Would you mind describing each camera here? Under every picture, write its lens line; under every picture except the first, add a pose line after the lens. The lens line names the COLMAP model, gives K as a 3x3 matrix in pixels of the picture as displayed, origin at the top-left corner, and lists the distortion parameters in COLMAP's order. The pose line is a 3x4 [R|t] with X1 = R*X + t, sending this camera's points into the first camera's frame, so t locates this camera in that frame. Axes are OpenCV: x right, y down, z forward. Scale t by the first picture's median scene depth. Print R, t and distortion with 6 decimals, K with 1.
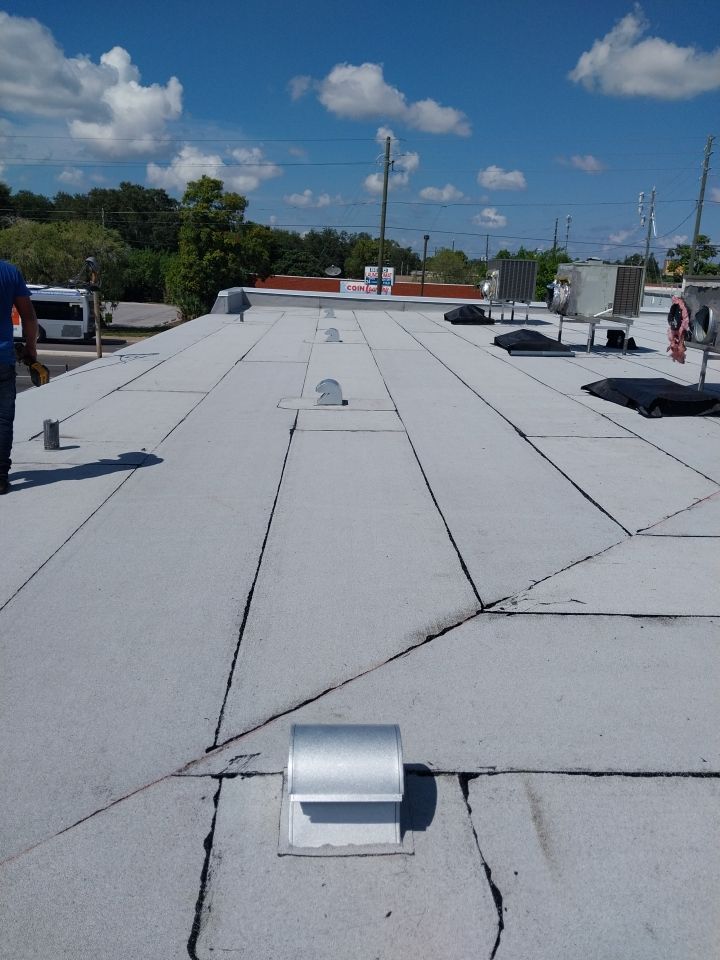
lens RADIAL K [[756.3, 0, 362.9], [0, 756.3, 477.2], [0, 0, 1]] dist [0.017192, -0.012977]
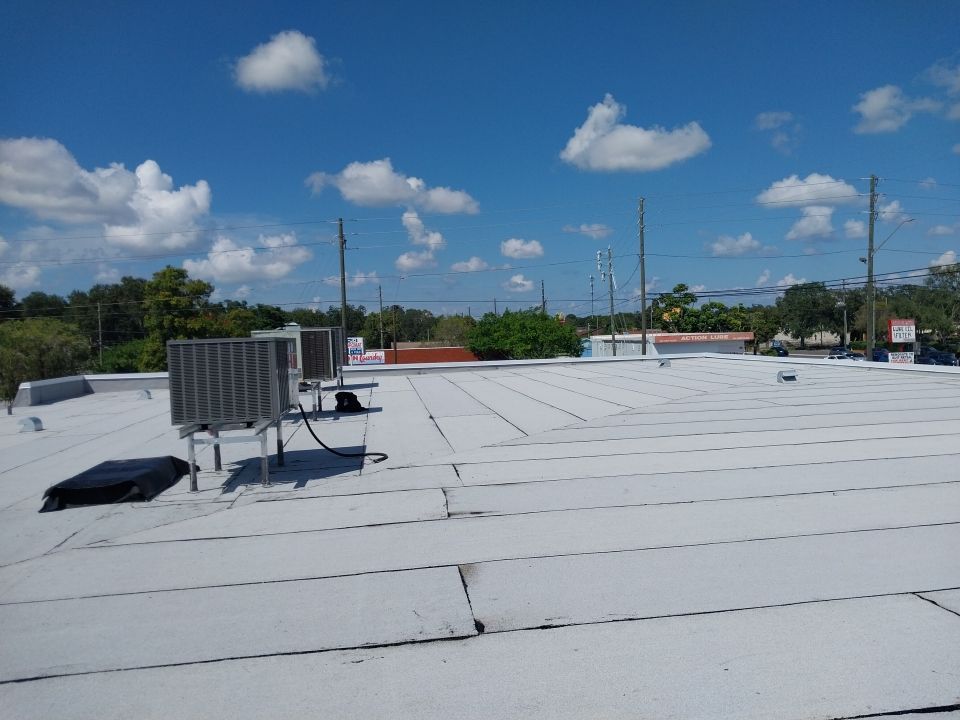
lens RADIAL K [[751.7, 0, 480.3], [0, 751.7, 363.0], [0, 0, 1]] dist [0.054176, -0.085499]
pose [[0.992435, -0.084740, 0.088833, 0.105164], [0.102839, 0.969027, -0.224526, 0.000079], [-0.067056, 0.231963, 0.970411, 0.014361]]
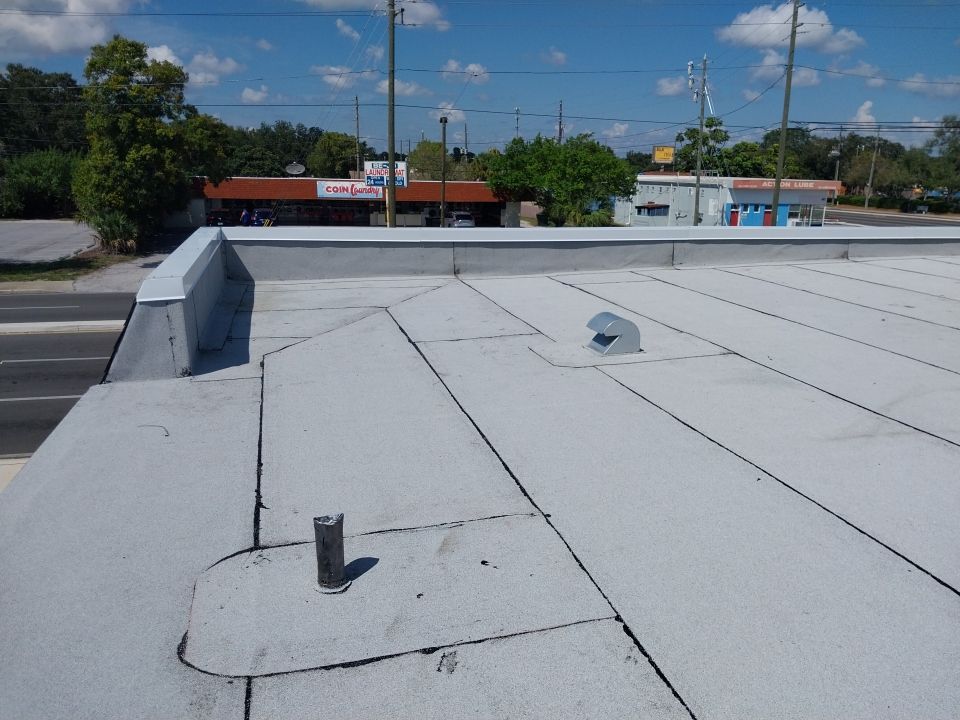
lens RADIAL K [[765.7, 0, 481.5], [0, 765.7, 378.4], [0, 0, 1]] dist [-0.045453, 0.060112]
pose [[0.976939, -0.087035, 0.194974, -0.049241], [0.085717, 0.996204, 0.015206, -0.074816], [-0.195558, 0.001857, 0.980690, 0.269876]]
